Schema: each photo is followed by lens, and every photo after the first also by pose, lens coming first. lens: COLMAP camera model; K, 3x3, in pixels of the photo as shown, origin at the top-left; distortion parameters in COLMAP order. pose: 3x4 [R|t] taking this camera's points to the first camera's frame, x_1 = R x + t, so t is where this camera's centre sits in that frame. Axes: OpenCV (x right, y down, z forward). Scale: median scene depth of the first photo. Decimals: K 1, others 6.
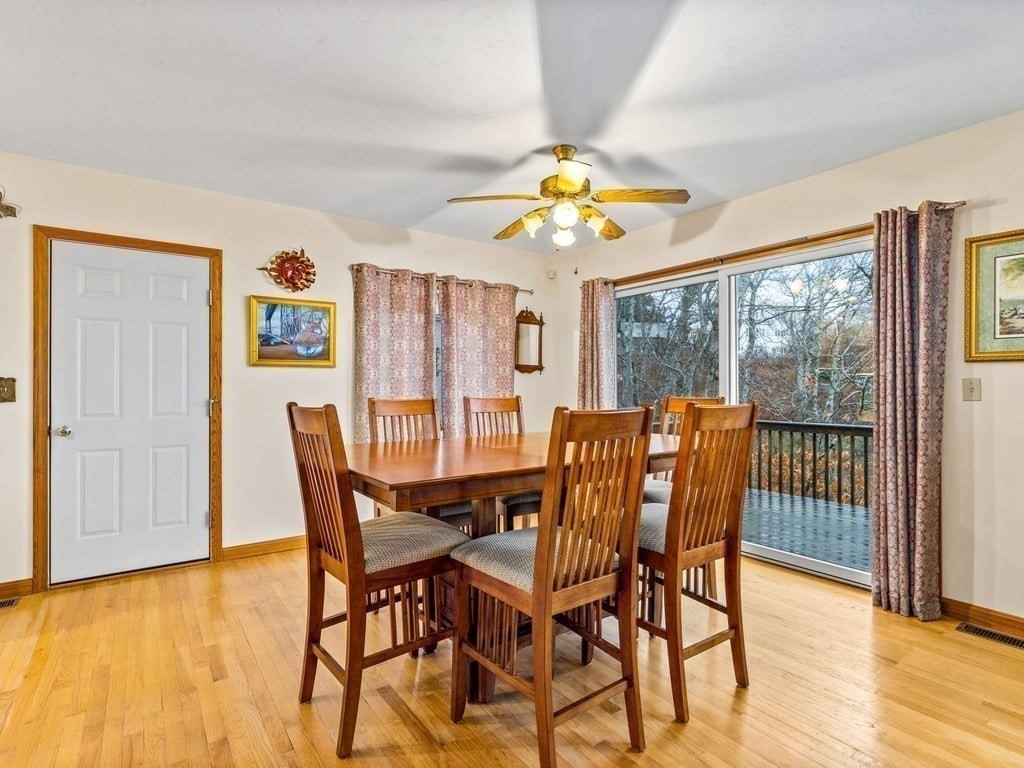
lens RADIAL K [[522.8, 0, 514.2], [0, 522.8, 386.4], [0, 0, 1]] dist [-0.011280, 0.004044]
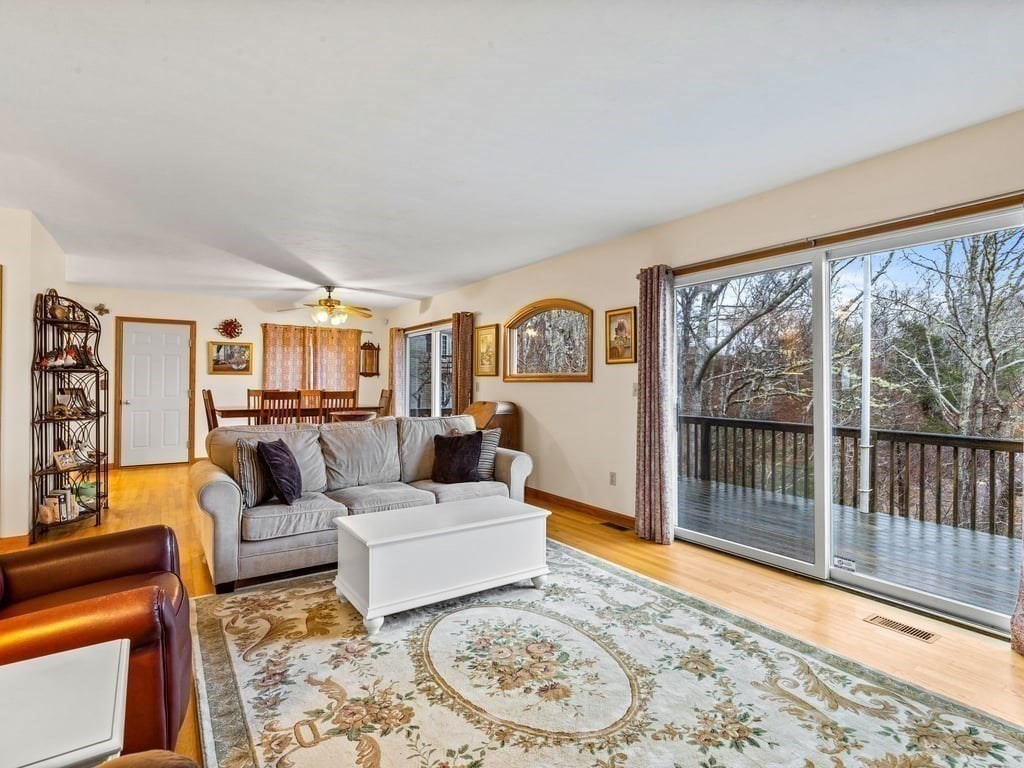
lens RADIAL K [[522.8, 0, 512.5], [0, 522.8, 380.3], [0, 0, 1]] dist [-0.011280, 0.004044]
pose [[0.999499, 0.004986, -0.031268, 0.757486], [-0.005289, 0.999940, -0.009599, -0.000197], [0.031218, 0.009760, 0.999465, -1.033527]]
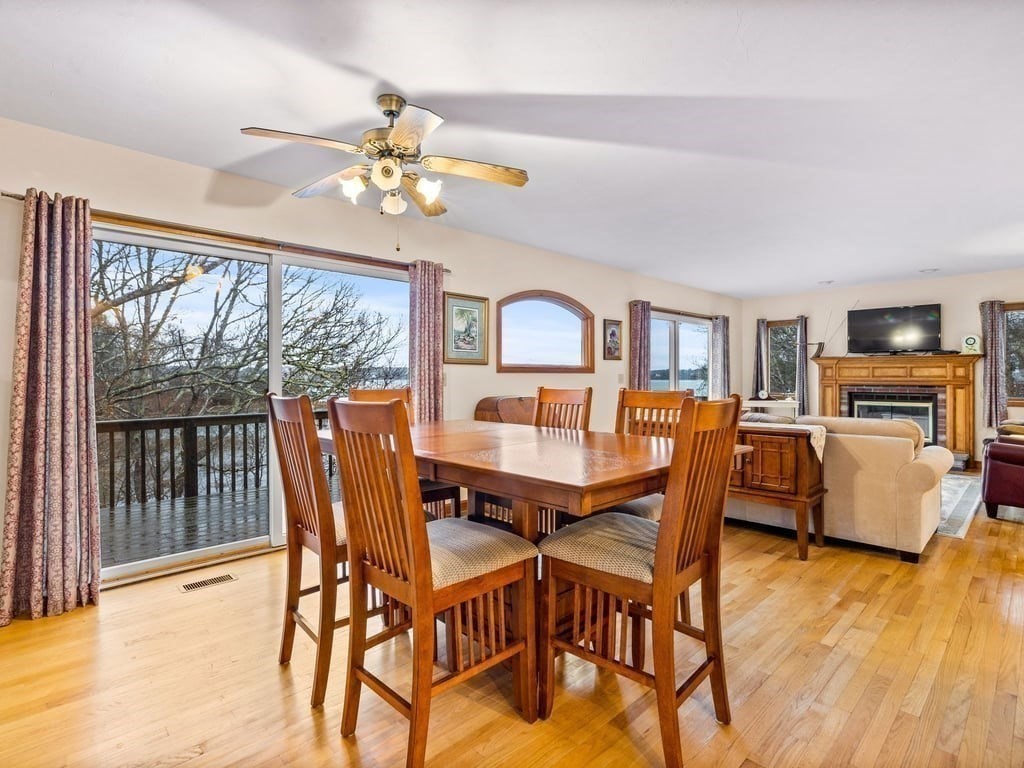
lens RADIAL K [[522.8, 0, 505.8], [0, 522.8, 381.6], [0, 0, 1]] dist [-0.011280, 0.004044]
pose [[-0.134579, -0.006925, 0.990879, -0.590076], [0.005803, 0.999953, 0.007776, 0.003195], [-0.990886, 0.006797, -0.134532, 0.676151]]
